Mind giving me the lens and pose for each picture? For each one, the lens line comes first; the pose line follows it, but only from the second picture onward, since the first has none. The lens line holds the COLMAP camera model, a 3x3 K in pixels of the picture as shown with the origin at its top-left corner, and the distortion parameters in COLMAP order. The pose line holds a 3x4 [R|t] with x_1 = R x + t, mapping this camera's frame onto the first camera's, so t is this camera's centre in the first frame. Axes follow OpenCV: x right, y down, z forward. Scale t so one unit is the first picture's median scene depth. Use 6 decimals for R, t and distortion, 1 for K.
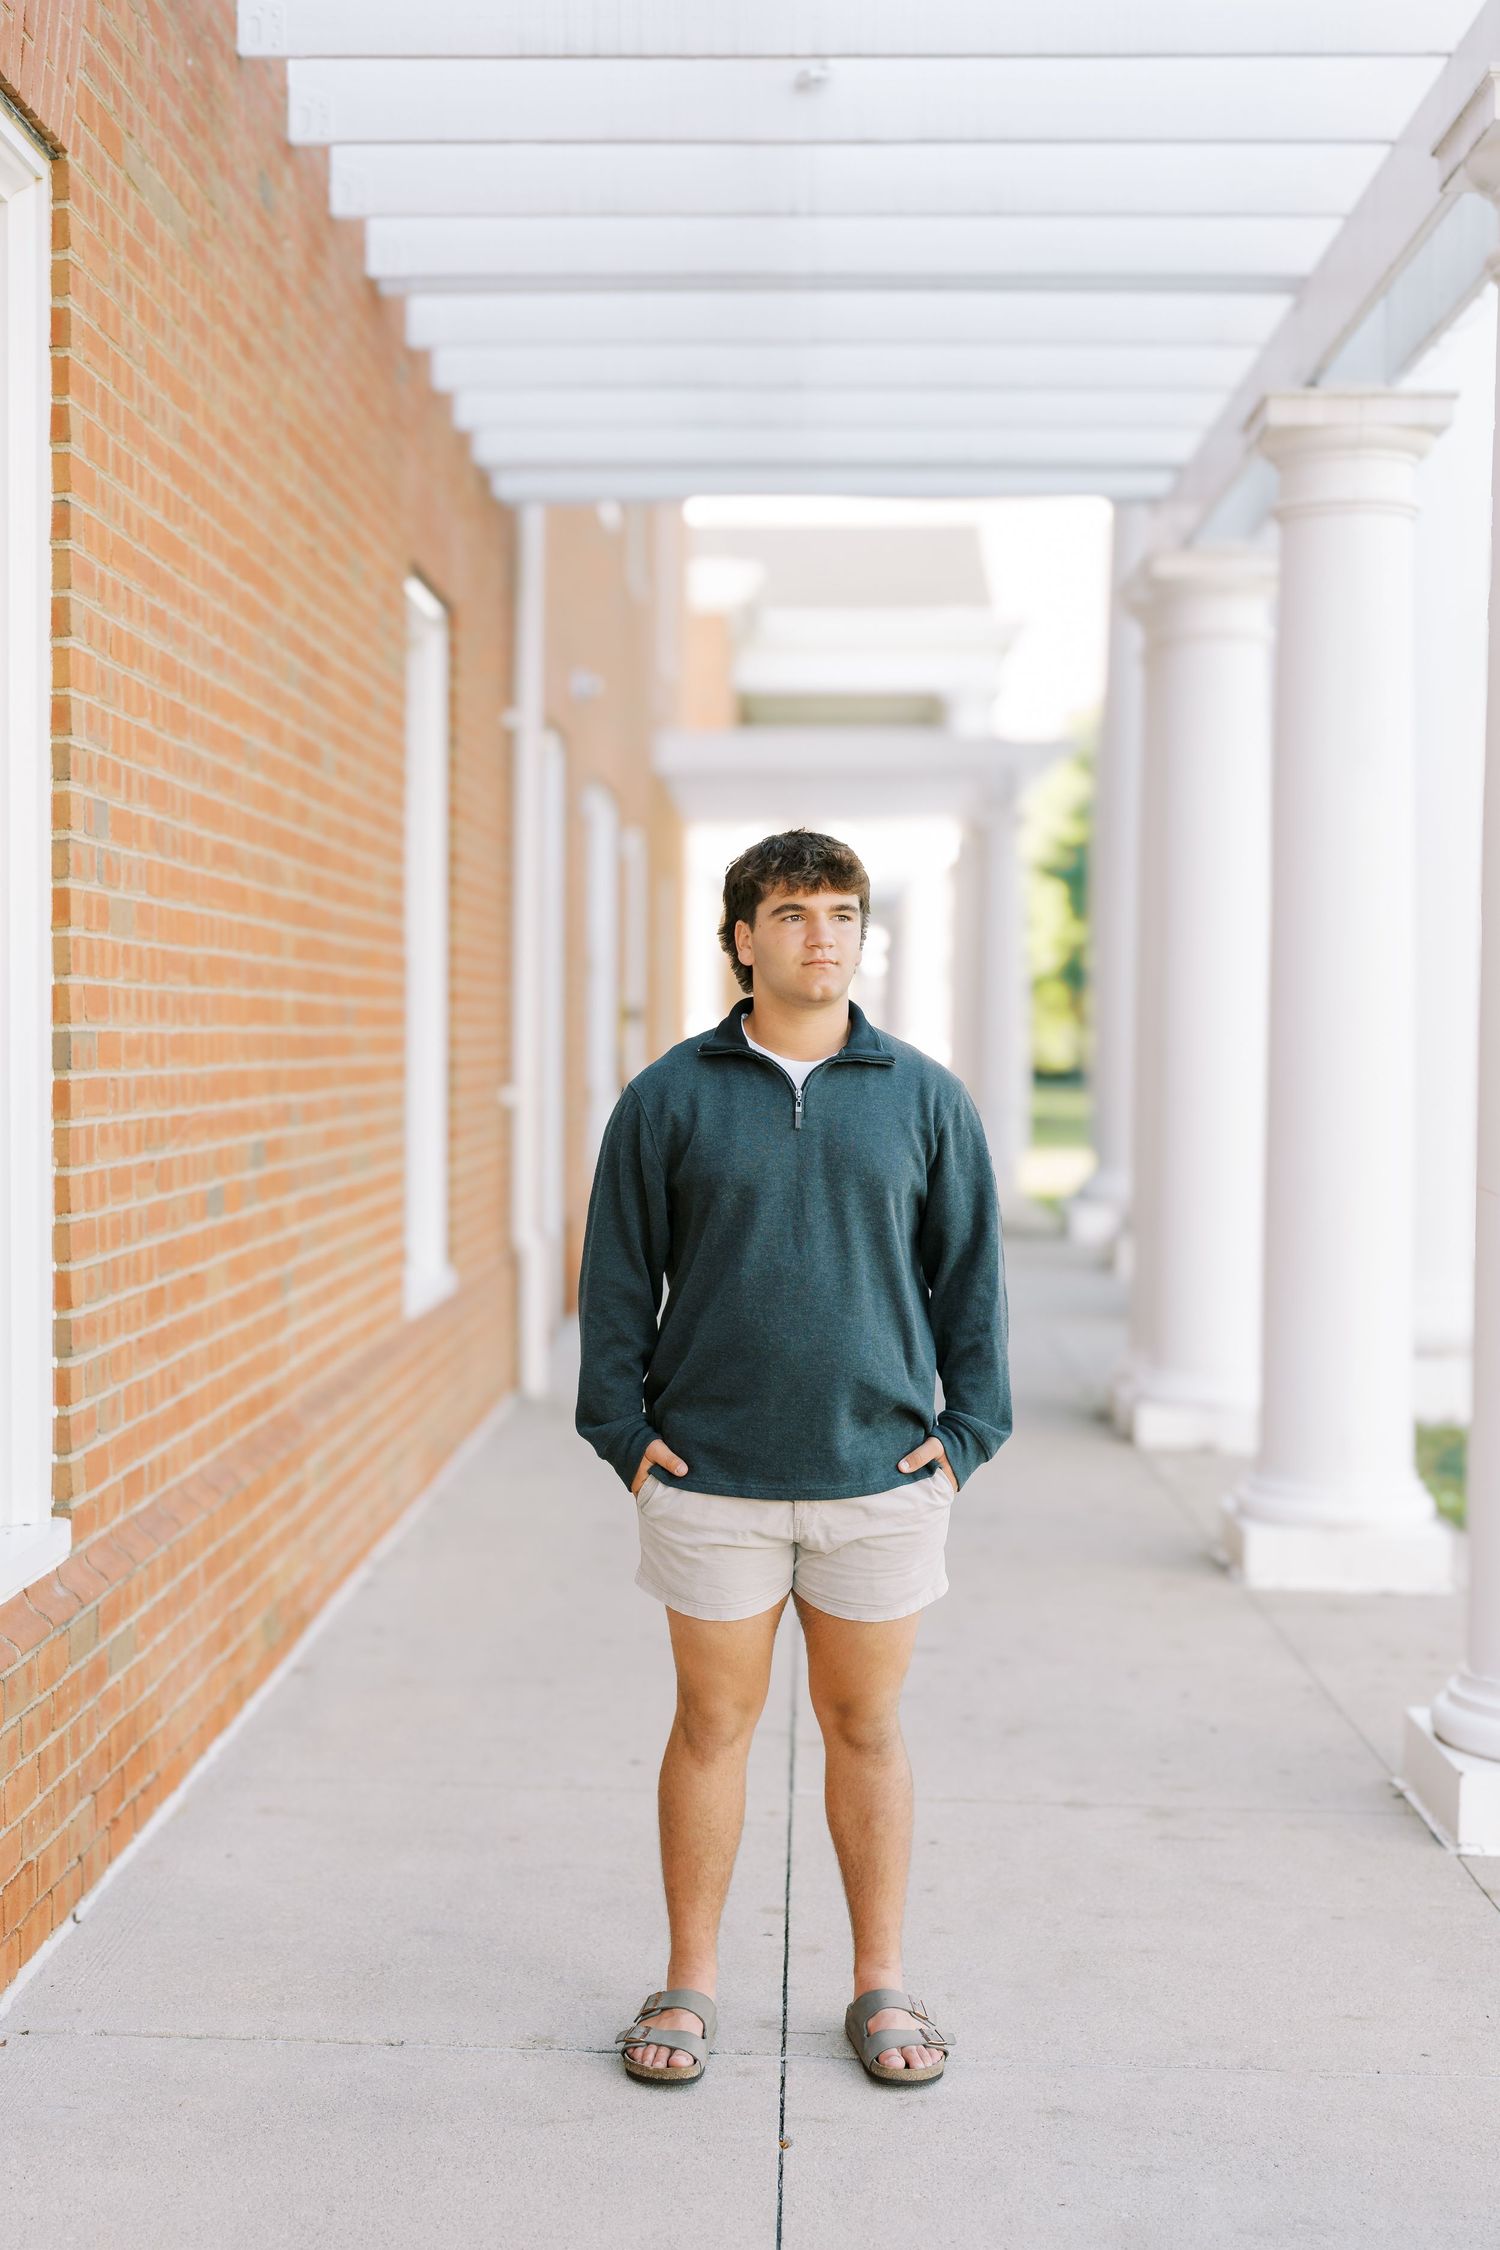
lens RADIAL K [[3143.2, 0, 760.3], [0, 3143.2, 1134.6], [0, 0, 1]] dist [-0.026920, 0.000000]
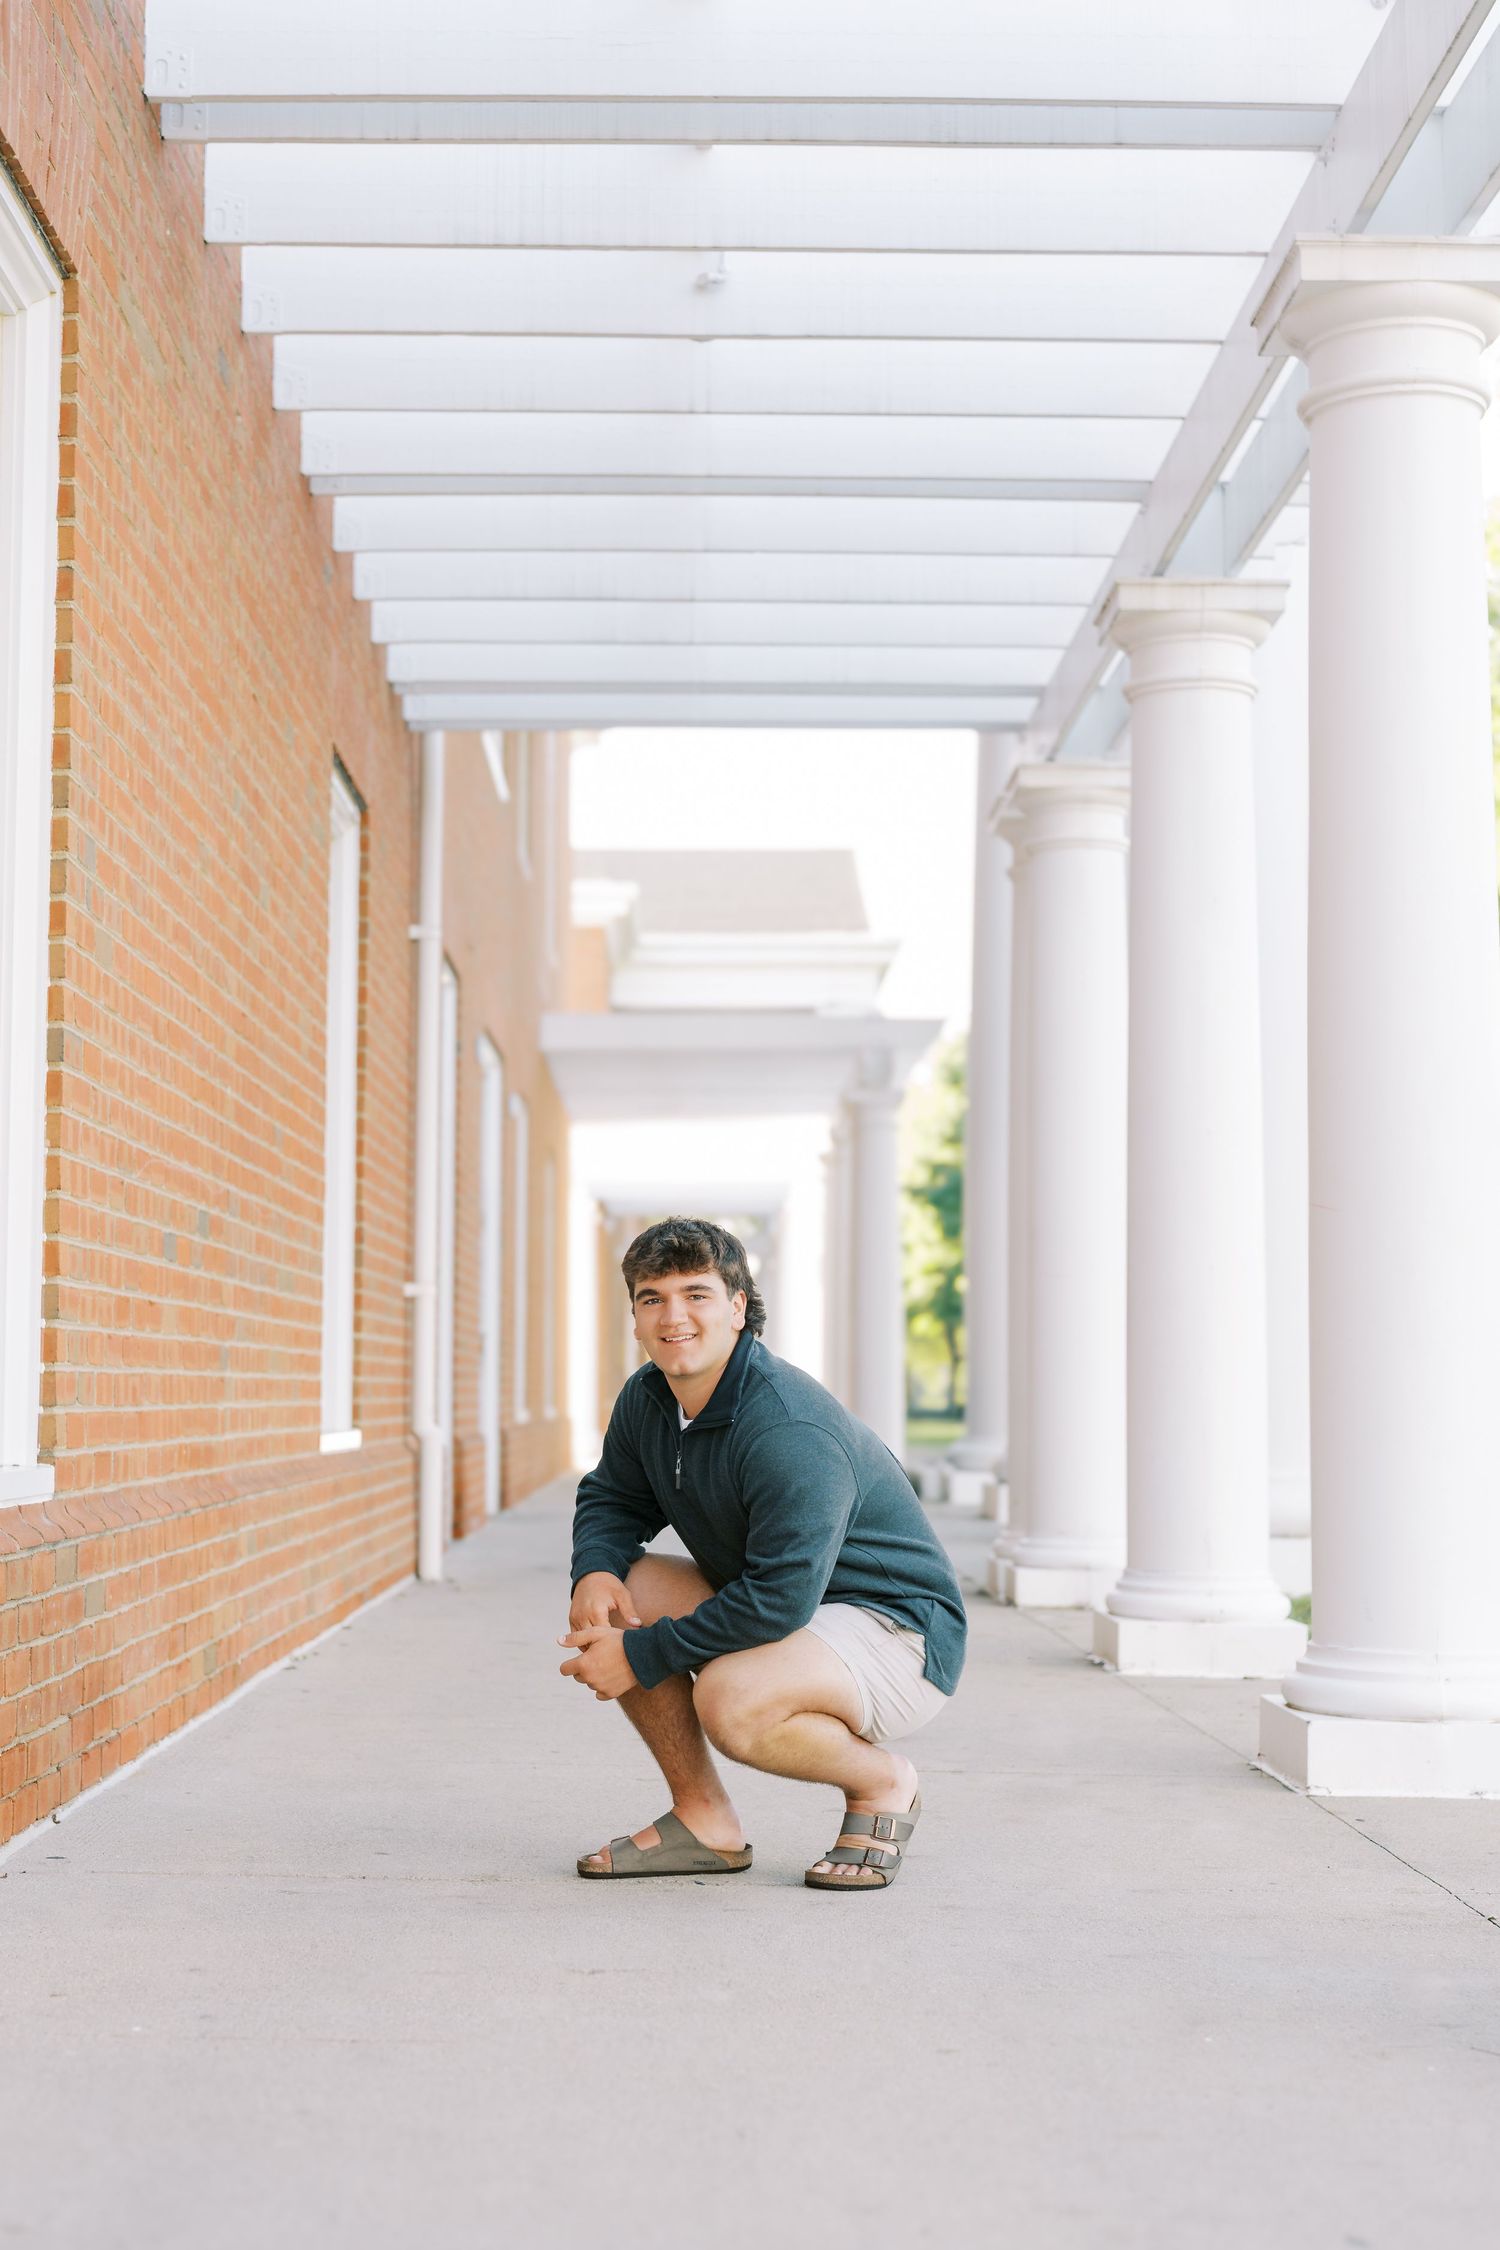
lens RADIAL K [[3143.2, 0, 792.8], [0, 3143.2, 1107.5], [0, 0, 1]] dist [-0.026920, 0.000000]
pose [[0.998732, -0.000539, 0.050346, -0.011719], [0.006320, 0.993376, -0.114735, 0.097041], [-0.049951, 0.114907, 0.992120, -0.097160]]
